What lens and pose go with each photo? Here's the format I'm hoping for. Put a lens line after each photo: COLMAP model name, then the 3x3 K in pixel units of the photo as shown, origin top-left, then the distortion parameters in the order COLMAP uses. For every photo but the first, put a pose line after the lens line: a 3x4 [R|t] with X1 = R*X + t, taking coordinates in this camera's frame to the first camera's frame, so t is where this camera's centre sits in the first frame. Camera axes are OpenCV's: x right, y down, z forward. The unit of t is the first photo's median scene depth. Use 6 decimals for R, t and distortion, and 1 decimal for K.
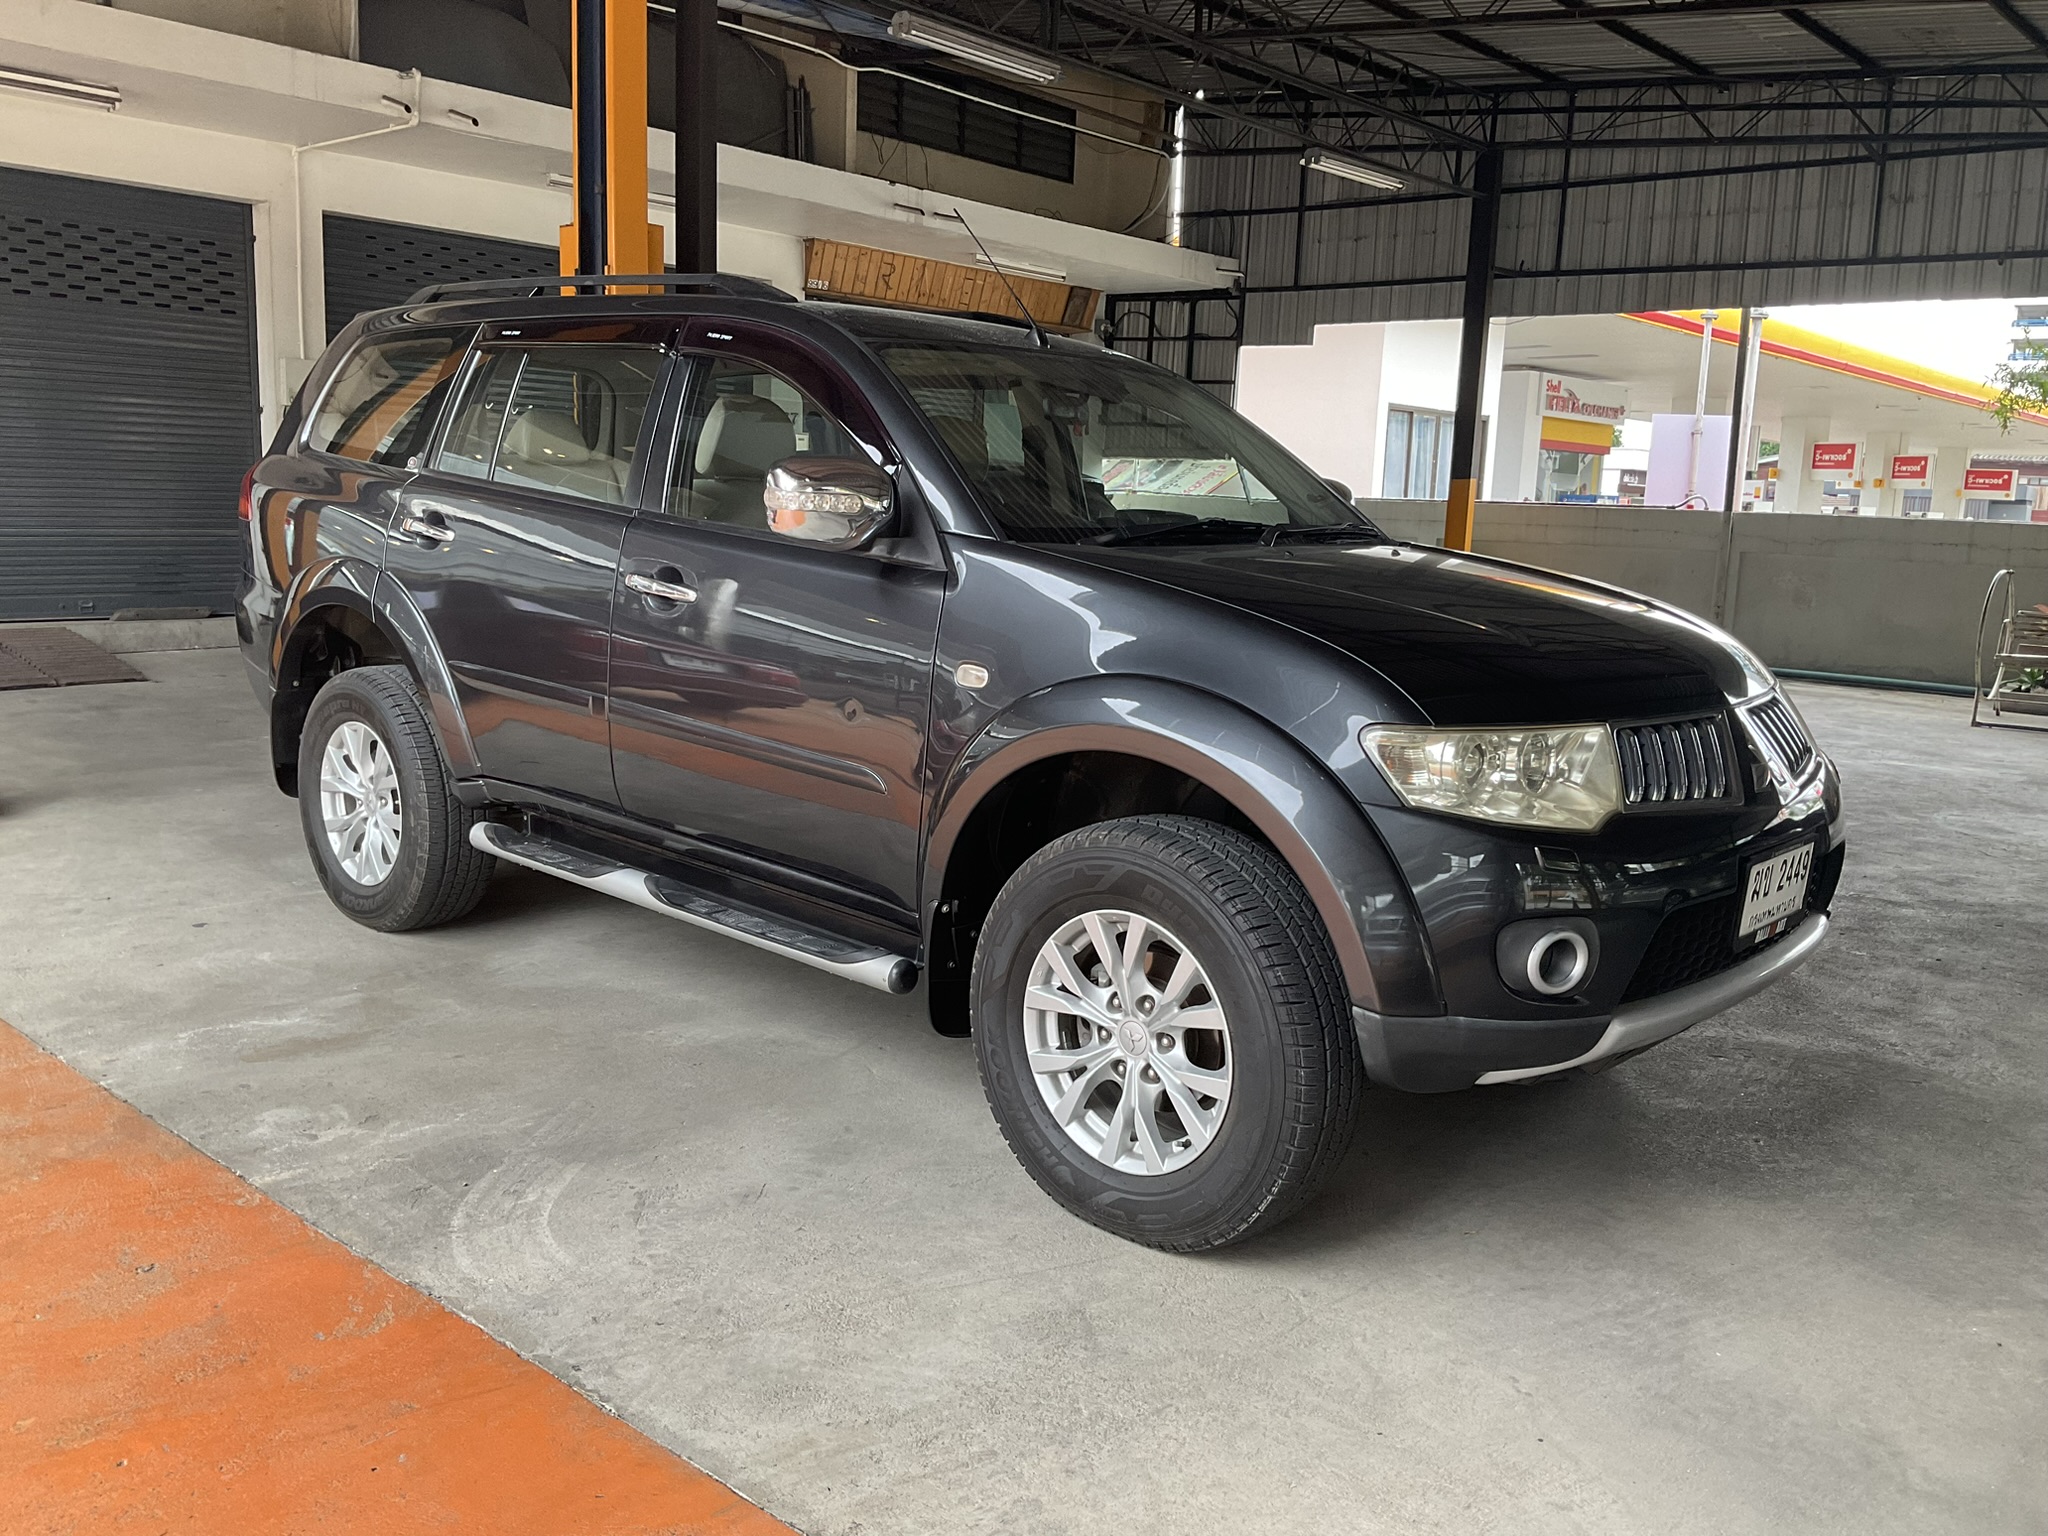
lens RADIAL K [[1699.1, 0, 1028.0], [0, 1699.1, 774.9], [0, 0, 1]] dist [0.052820, -0.104049]
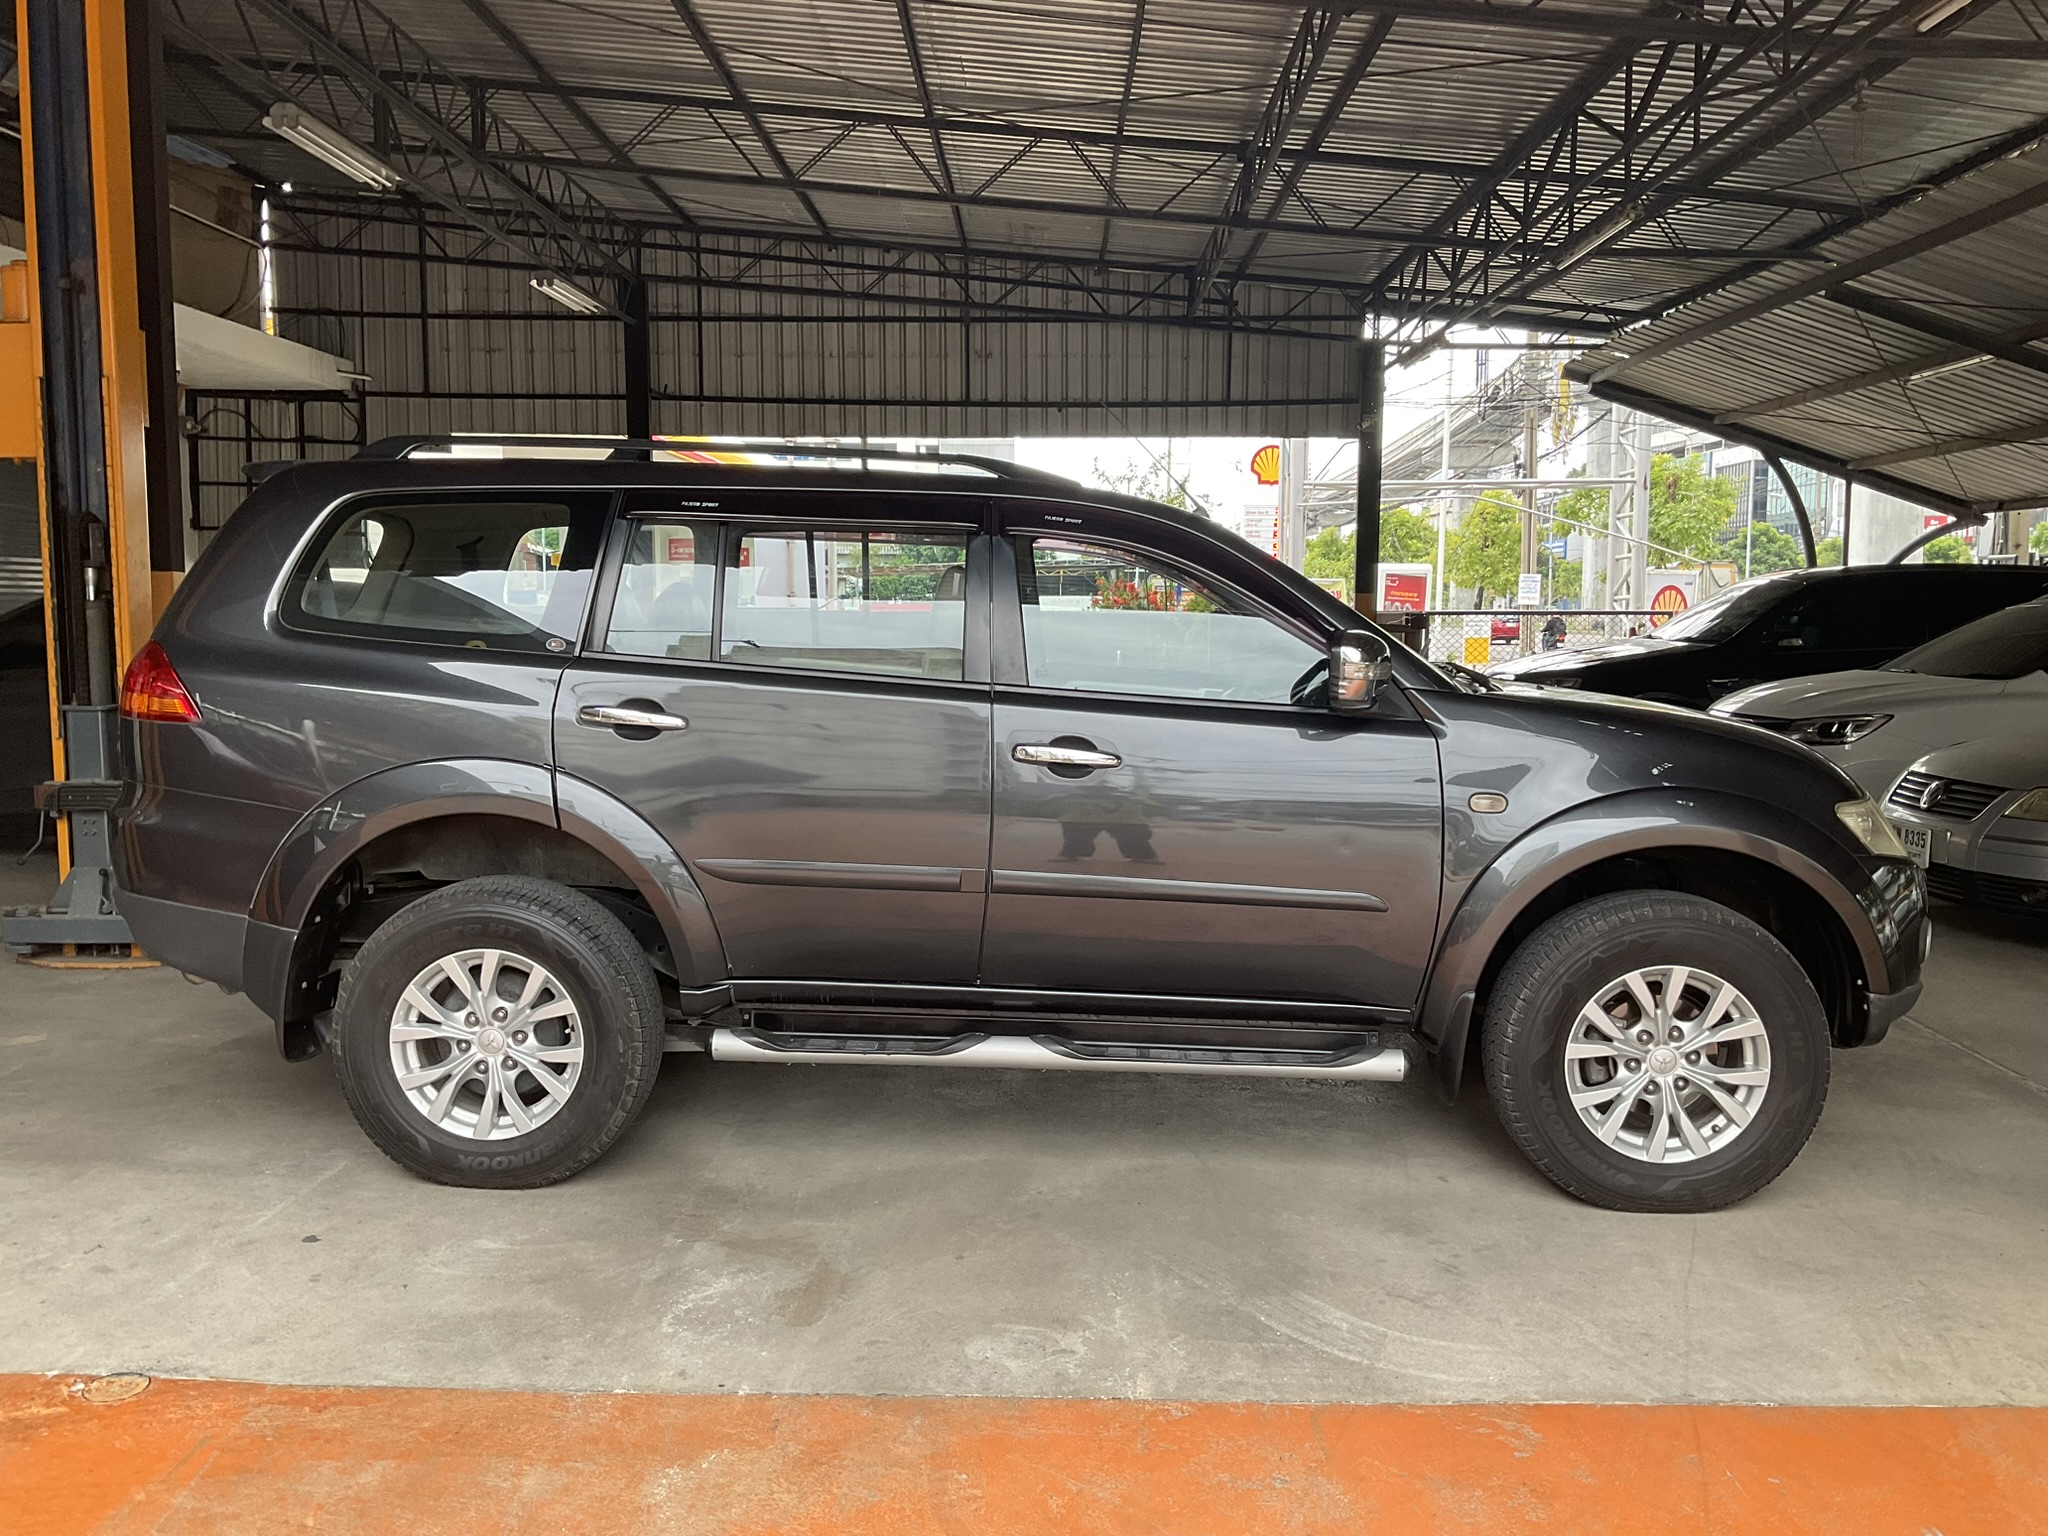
lens RADIAL K [[1699.1, 0, 1005.7], [0, 1699.1, 780.7], [0, 0, 1]] dist [0.052820, -0.104049]
pose [[0.759661, -0.099497, 0.642663, -0.800173], [0.127738, 0.991805, 0.002557, -0.090411], [-0.637650, 0.080150, 0.766145, 0.196082]]
